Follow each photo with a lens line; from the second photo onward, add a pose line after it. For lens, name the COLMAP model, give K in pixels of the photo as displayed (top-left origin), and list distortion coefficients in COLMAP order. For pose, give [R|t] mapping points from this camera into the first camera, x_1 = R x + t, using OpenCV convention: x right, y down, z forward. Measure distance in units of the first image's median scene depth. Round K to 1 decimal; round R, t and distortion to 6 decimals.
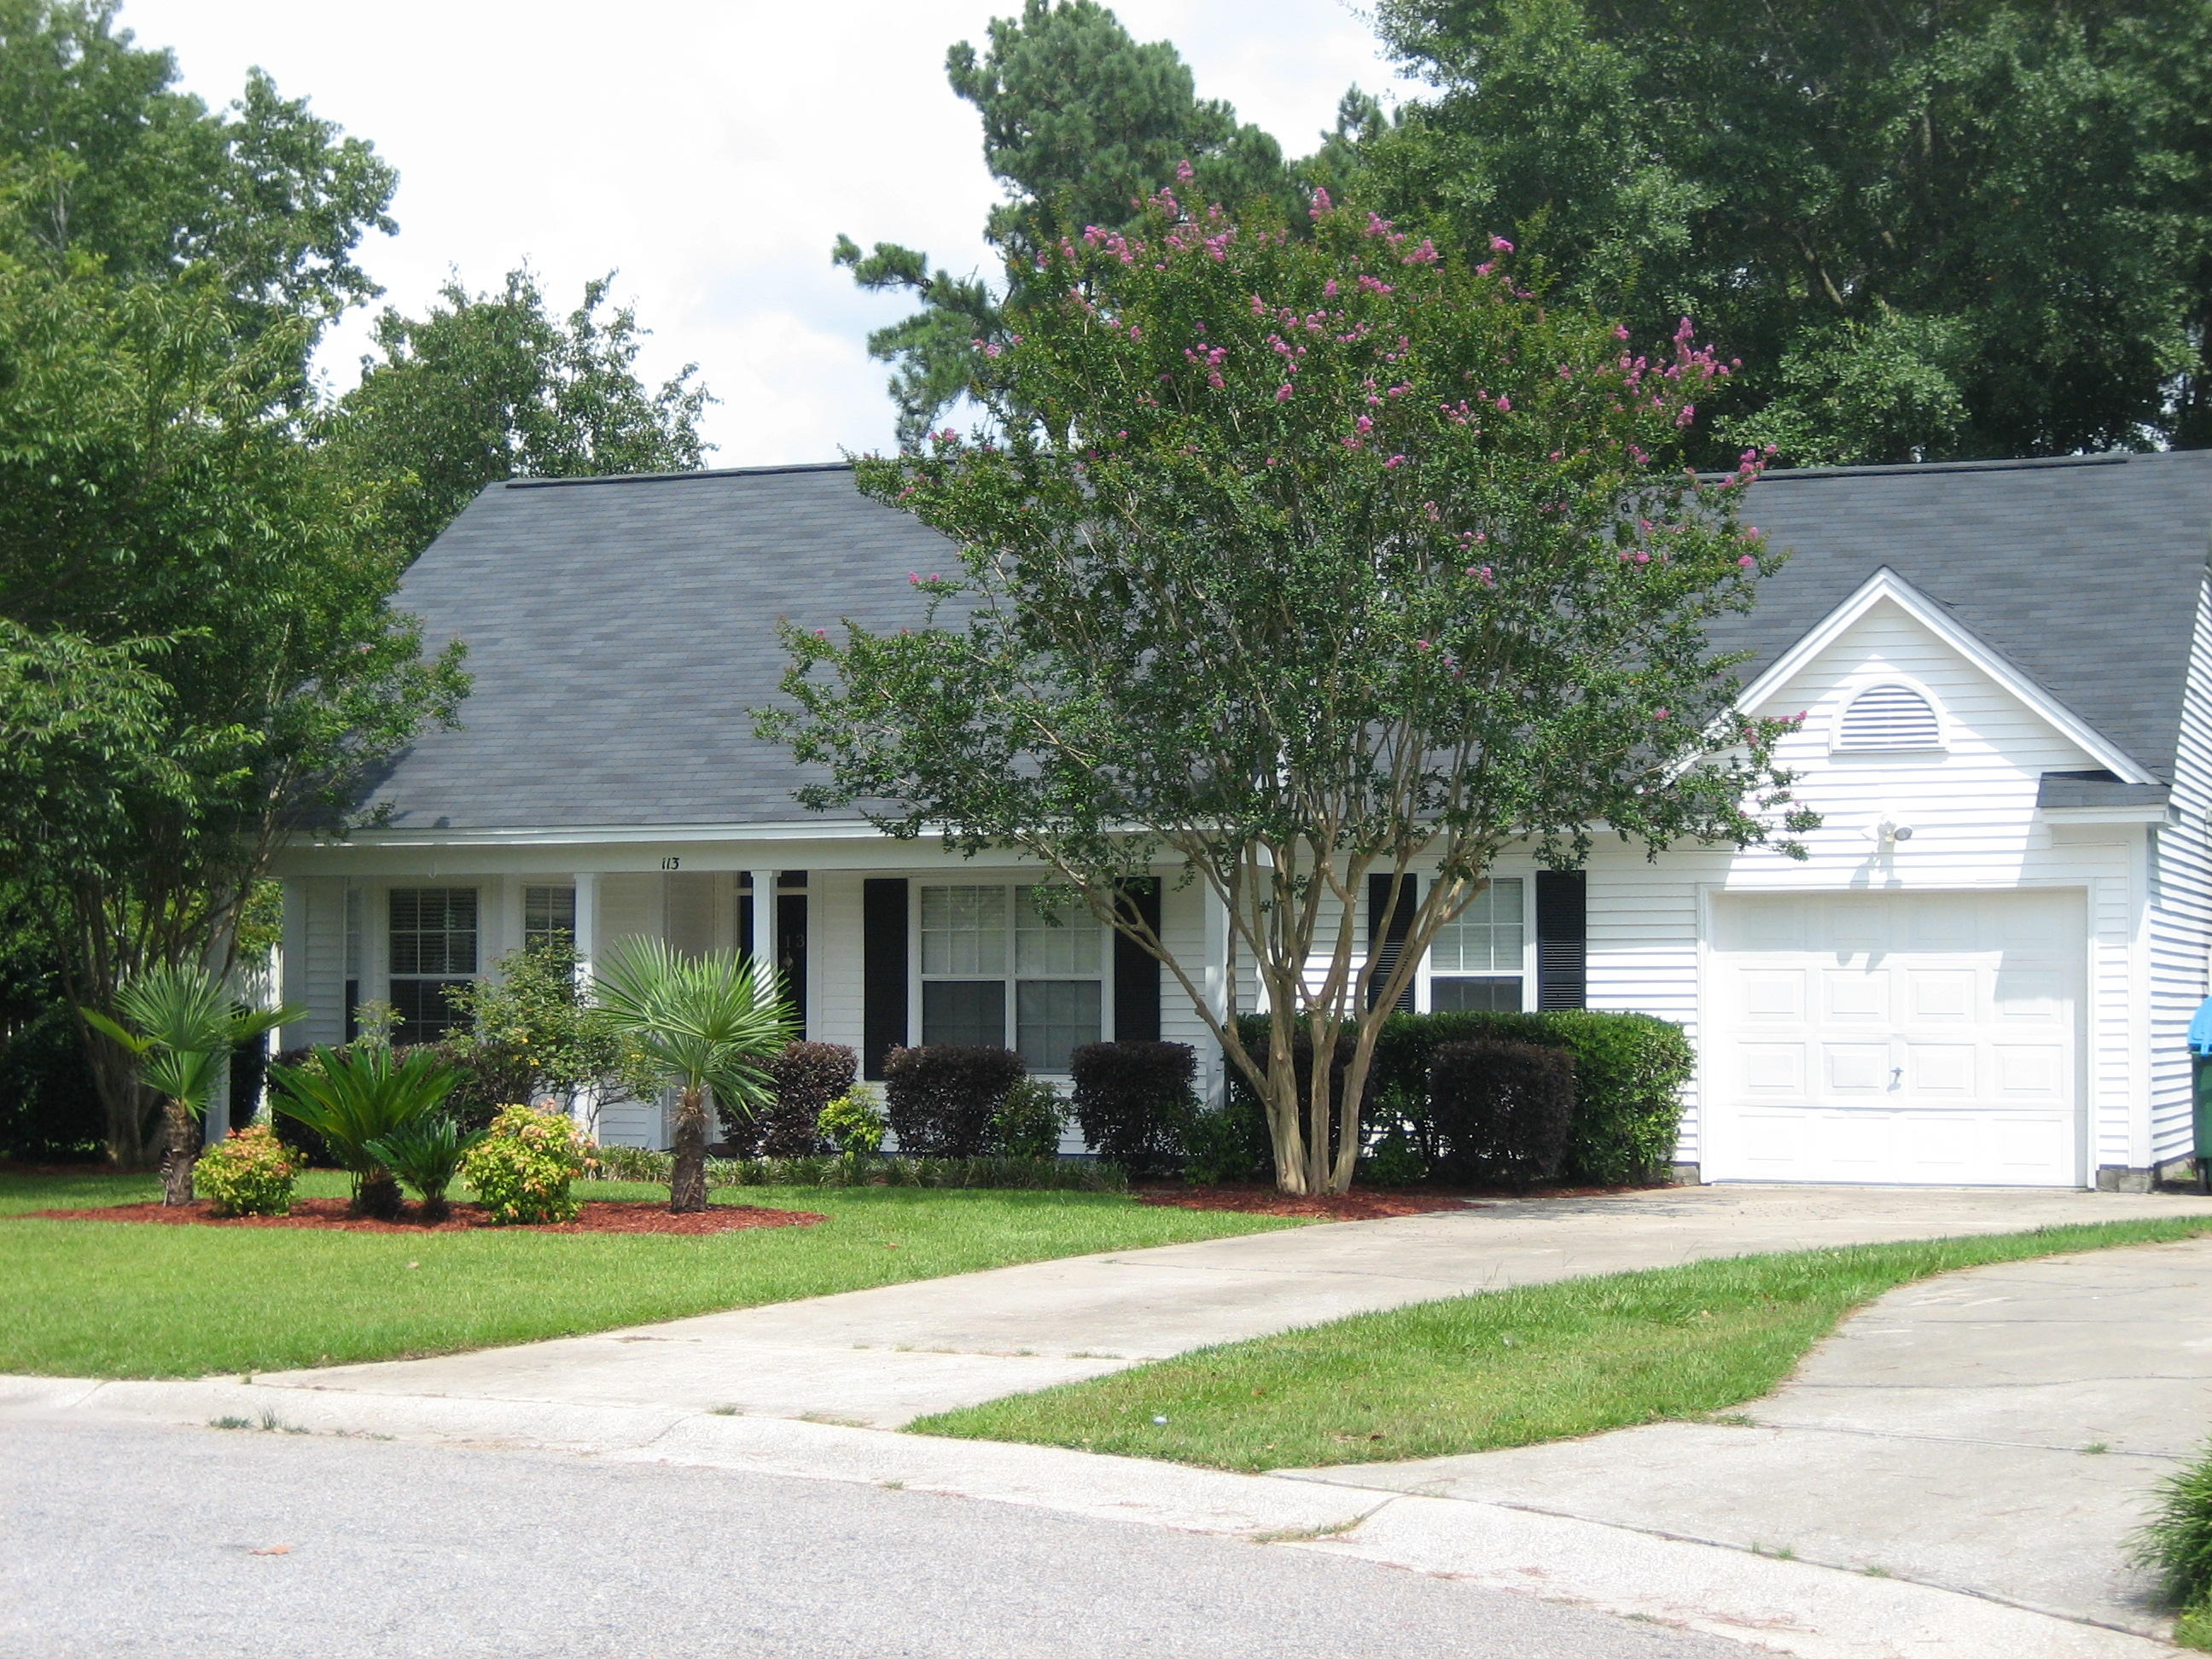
lens RADIAL K [[3926.3, 0, 1106.0], [0, 3926.3, 829.5], [0, 0, 1]] dist [-0.060926, -0.100706]
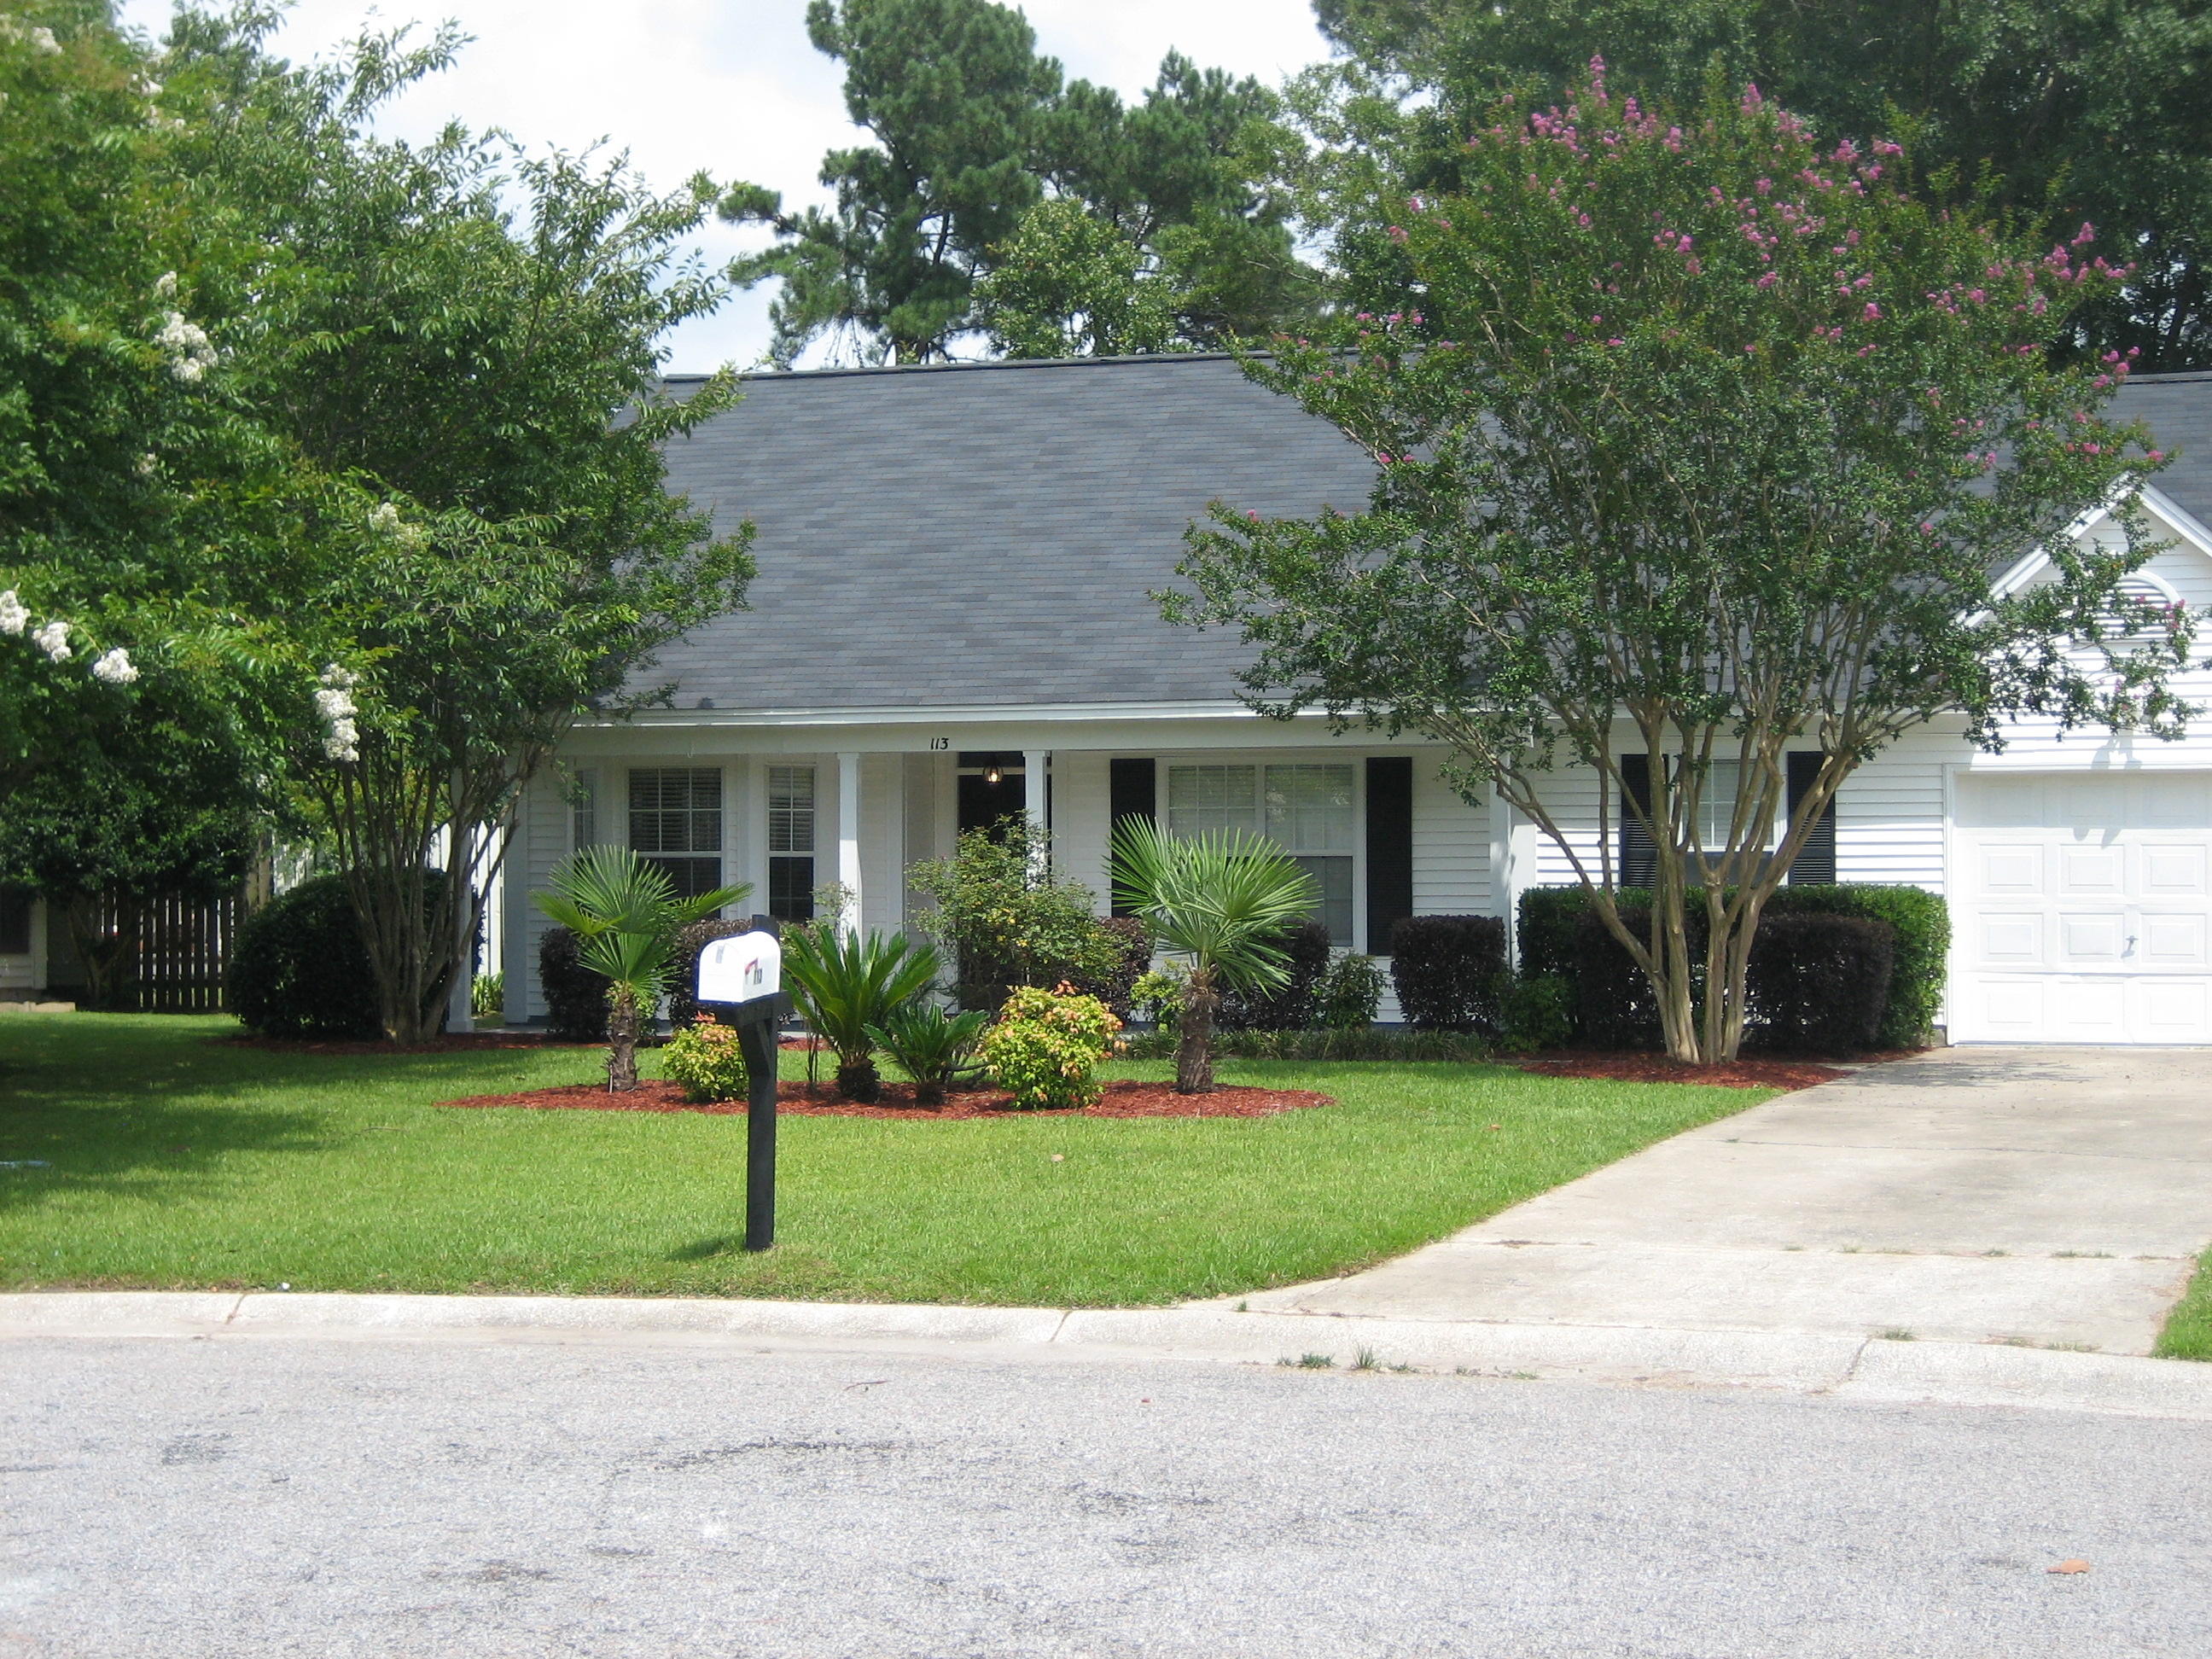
lens RADIAL K [[3371.5, 0, 1106.0], [0, 3371.5, 829.5], [0, 0, 1]] dist [-0.111772, 0.171626]
pose [[0.991891, -0.002038, 0.127077, -0.186765], [-0.002097, 0.999473, 0.032396, 0.002521], [-0.127076, -0.032400, 0.991364, 0.124034]]
